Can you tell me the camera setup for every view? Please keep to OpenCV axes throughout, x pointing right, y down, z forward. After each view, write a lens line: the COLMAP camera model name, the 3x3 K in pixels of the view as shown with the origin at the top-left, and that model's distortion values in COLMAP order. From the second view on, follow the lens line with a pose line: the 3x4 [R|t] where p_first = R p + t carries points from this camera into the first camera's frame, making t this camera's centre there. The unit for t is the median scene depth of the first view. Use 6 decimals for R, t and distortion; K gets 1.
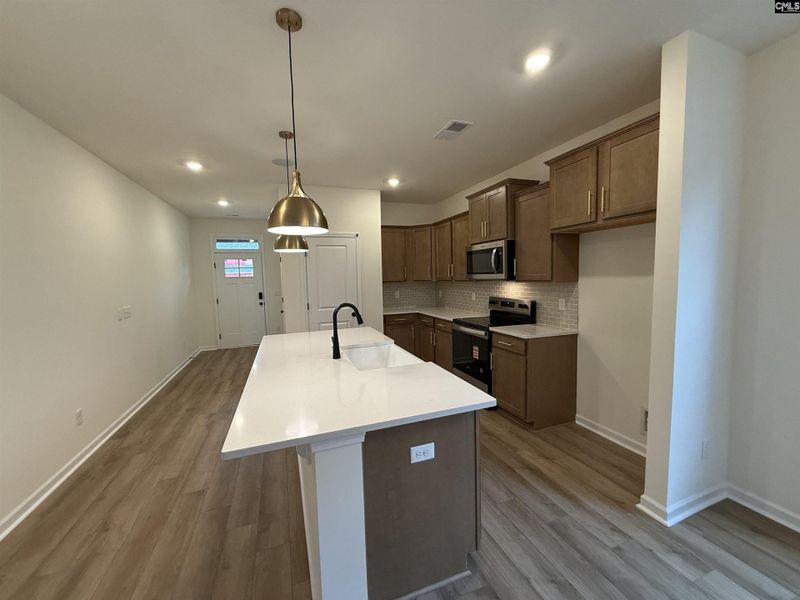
lens RADIAL K [[316.7, 0, 398.4], [0, 316.7, 300.7], [0, 0, 1]] dist [0.000475, -0.000189]
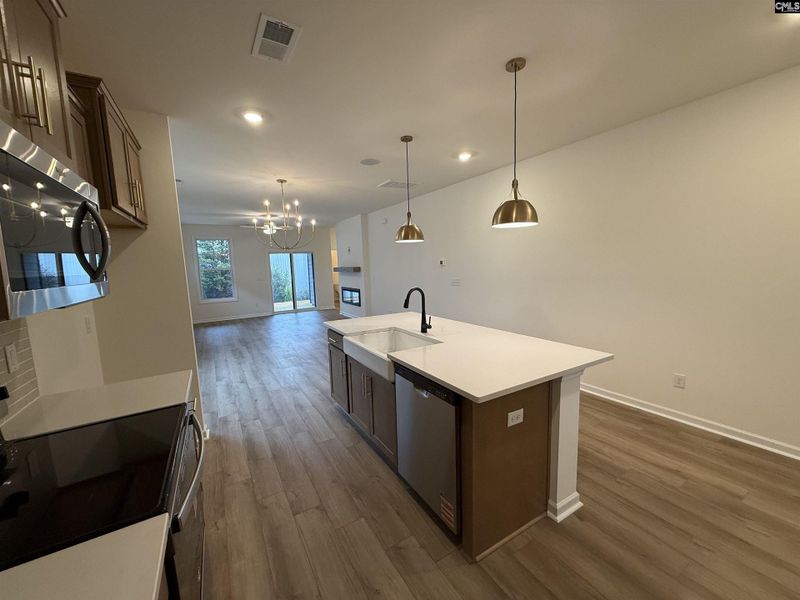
lens RADIAL K [[316.7, 0, 398.4], [0, 316.7, 300.7], [0, 0, 1]] dist [0.000475, -0.000189]
pose [[-0.982700, 0.079903, -0.167083, 0.061597], [0.045551, 0.978709, 0.200132, -0.119890], [0.179517, 0.189059, -0.965417, 1.424938]]
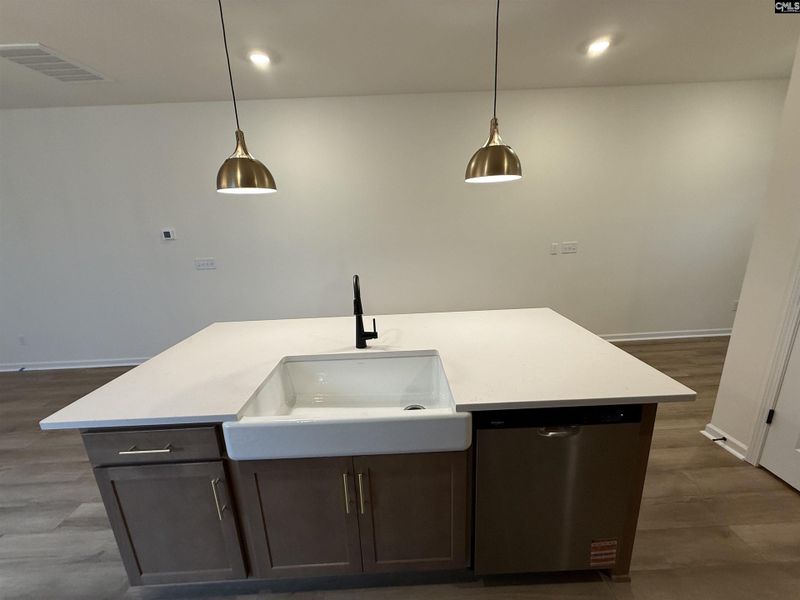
lens RADIAL K [[320.3, 0, 400.0], [0, 320.3, 300.0], [0, 0, 1]] dist [0.000163, -0.000004]
pose [[-0.329827, 0.268148, -0.905158, 0.276009], [-0.024430, 0.956066, 0.292131, -0.091211], [0.943725, 0.118466, -0.308785, 0.873744]]
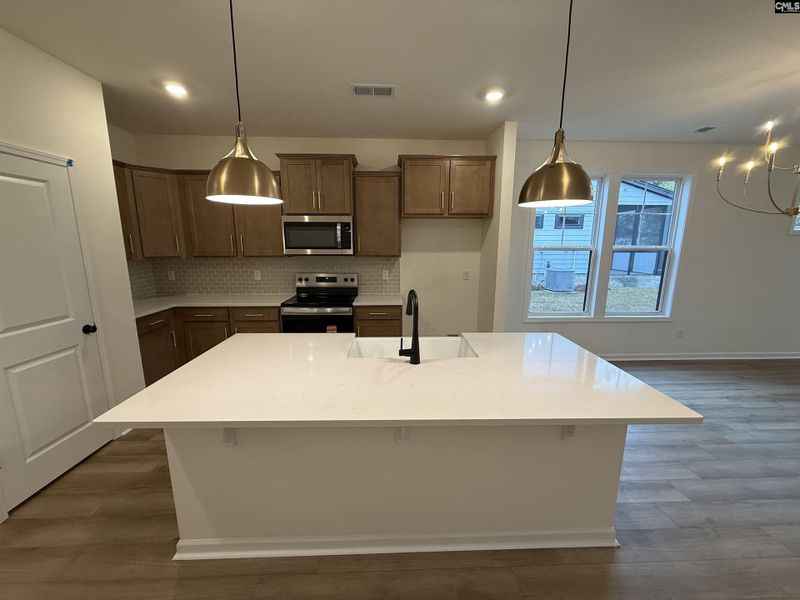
lens RADIAL K [[316.7, 0, 398.4], [0, 316.7, 300.7], [0, 0, 1]] dist [0.000475, -0.000189]
pose [[0.317146, -0.147198, 0.936884, -0.607342], [0.064756, 0.988937, 0.133456, -0.047551], [-0.946163, 0.018344, 0.323169, 0.529414]]
